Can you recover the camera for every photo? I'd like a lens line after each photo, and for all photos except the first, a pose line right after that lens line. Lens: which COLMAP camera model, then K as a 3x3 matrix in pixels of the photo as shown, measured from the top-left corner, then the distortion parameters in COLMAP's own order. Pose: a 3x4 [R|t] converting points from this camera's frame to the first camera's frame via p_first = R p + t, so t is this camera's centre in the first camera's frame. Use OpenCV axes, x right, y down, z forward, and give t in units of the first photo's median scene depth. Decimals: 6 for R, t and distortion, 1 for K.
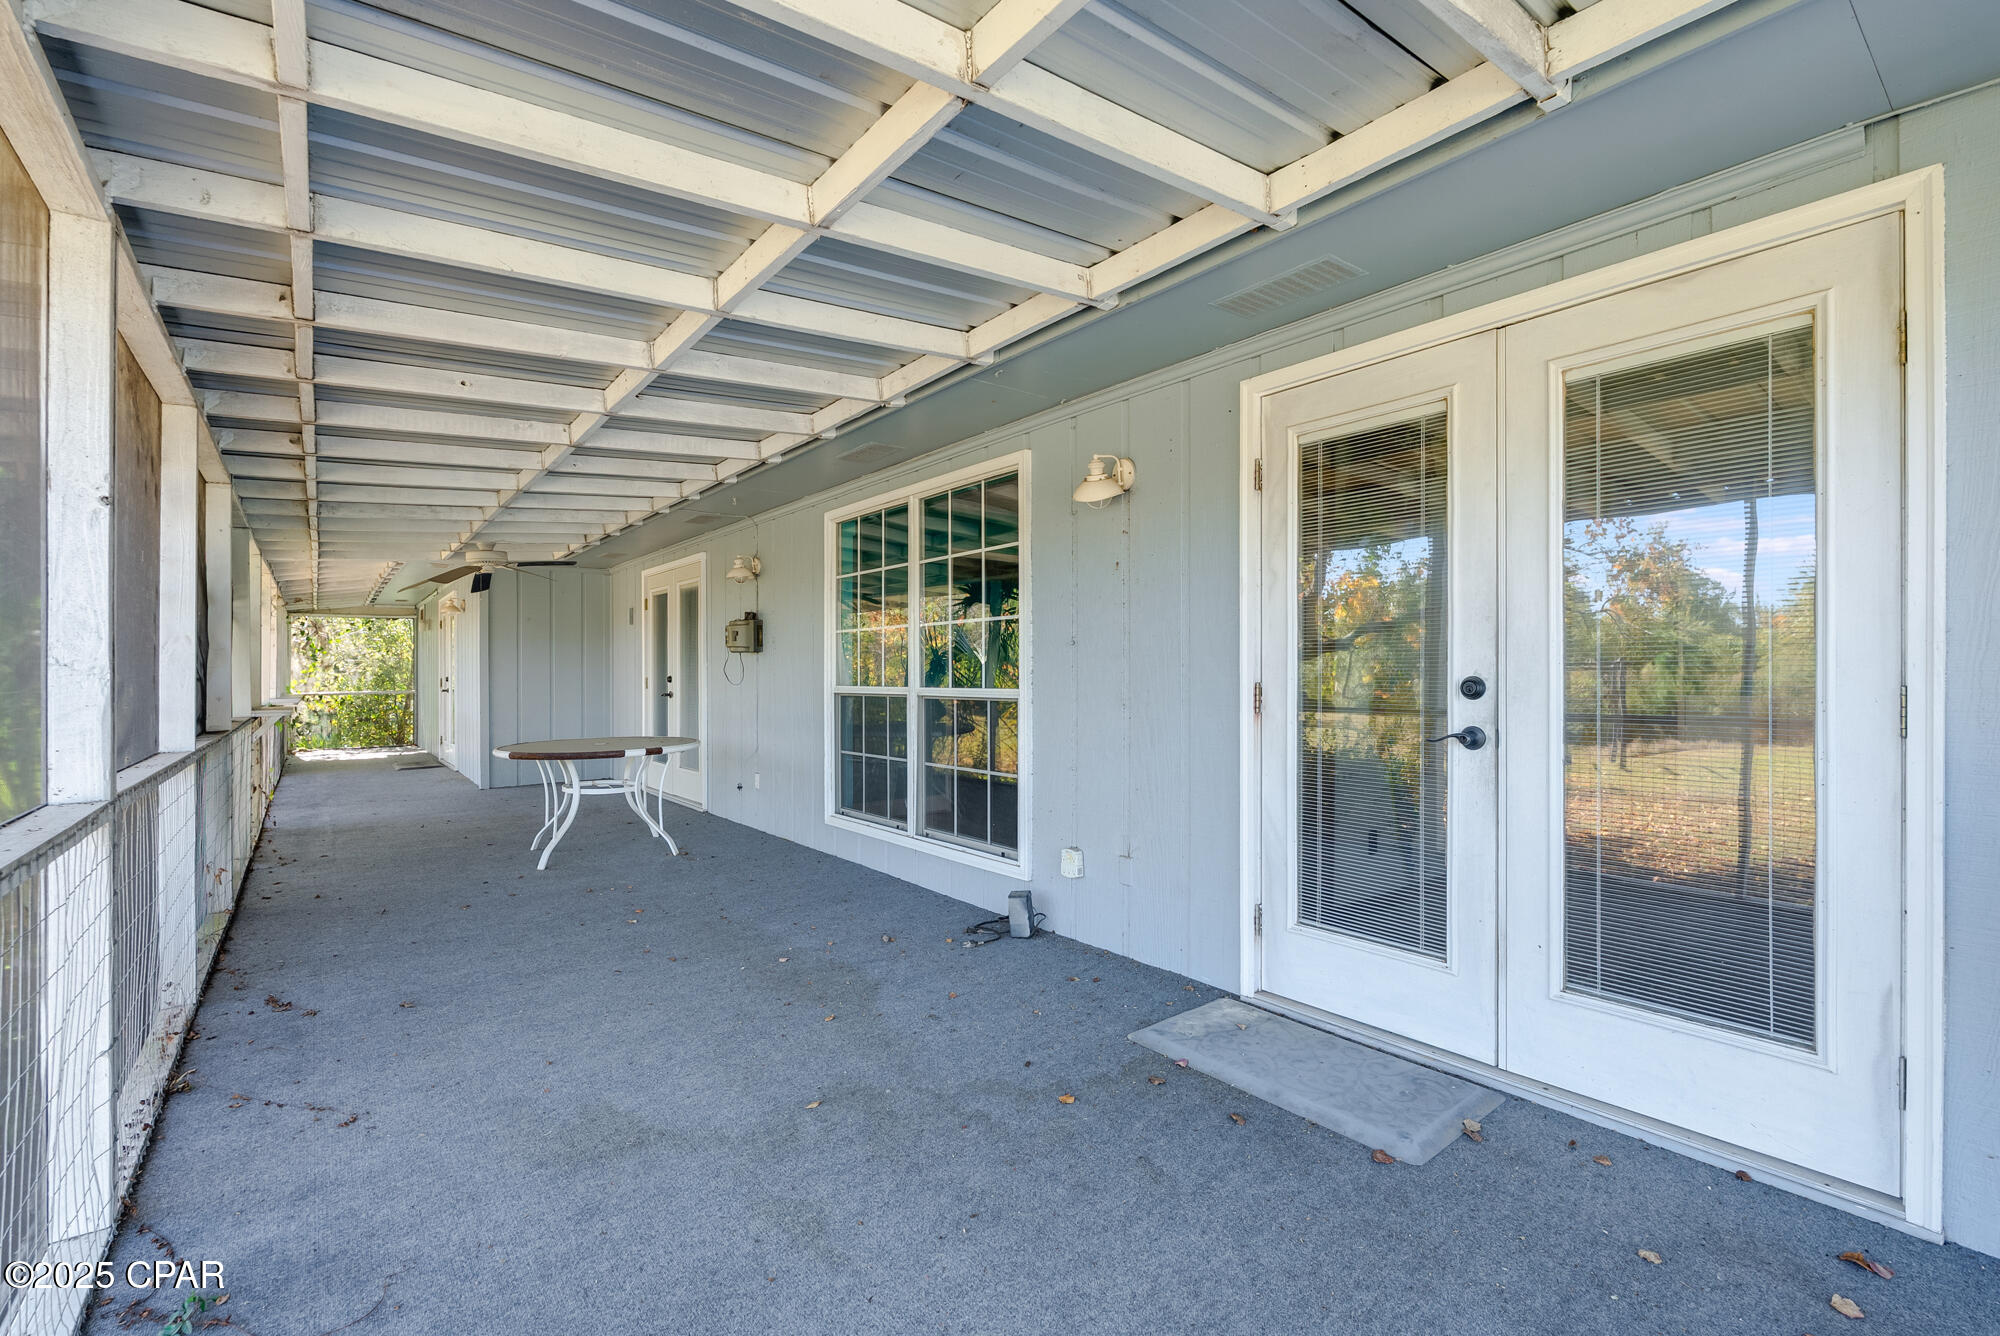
lens RADIAL K [[848.6, 0, 1002.5], [0, 848.6, 698.1], [0, 0, 1]] dist [-0.002038, 0.000751]
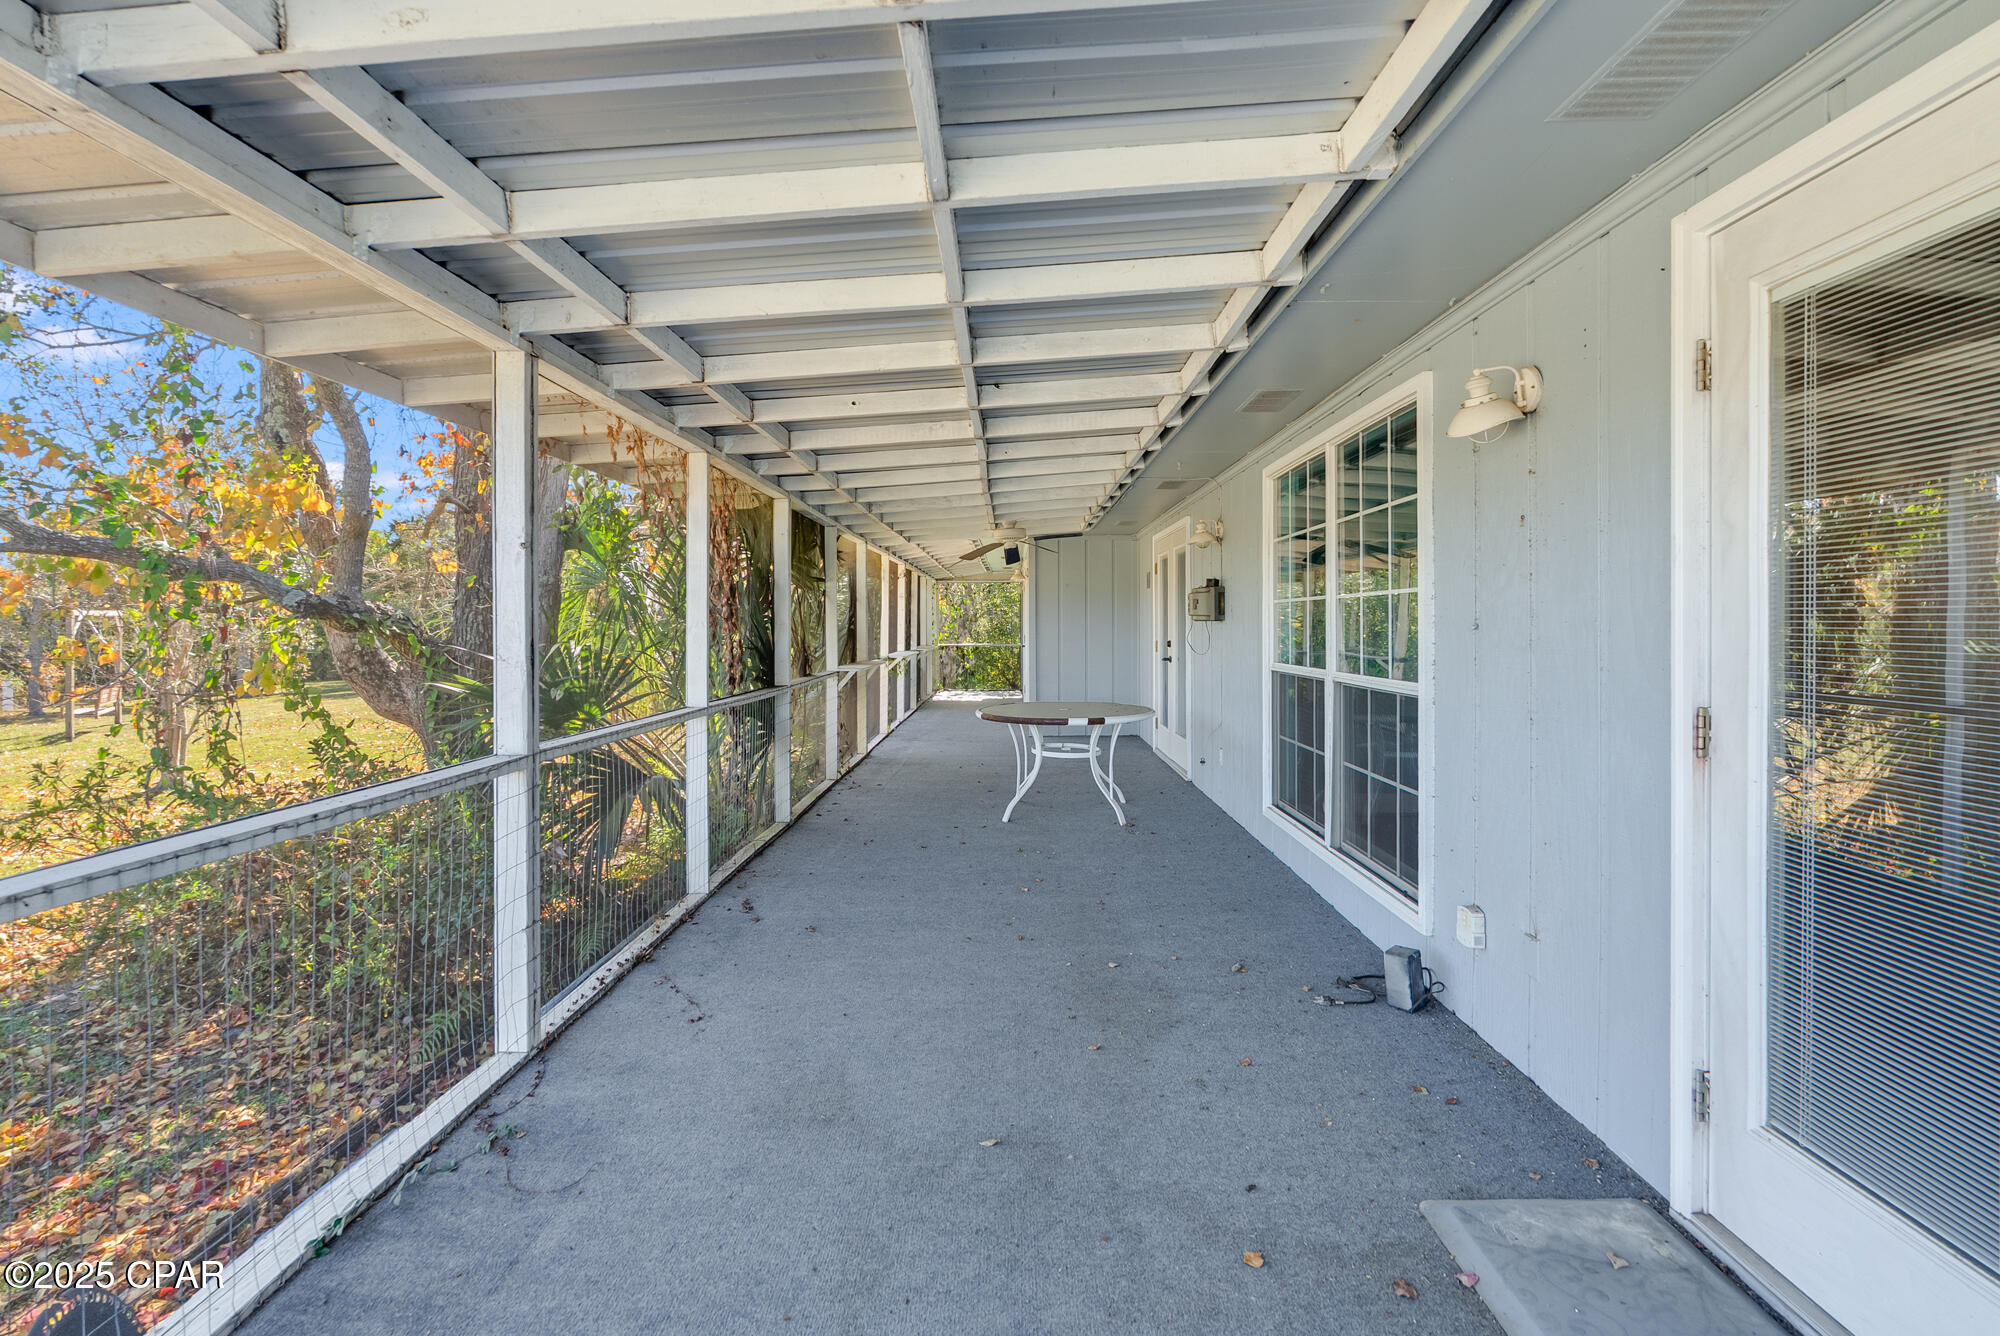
lens RADIAL K [[878.9, 0, 994.5], [0, 878.9, 651.3], [0, 0, 1]] dist [-0.005486, 0.000665]
pose [[0.787452, 0.023045, -0.615945, 0.224335], [-0.024593, 0.999680, 0.005961, -0.038738], [0.615885, 0.010454, 0.787767, 0.152504]]
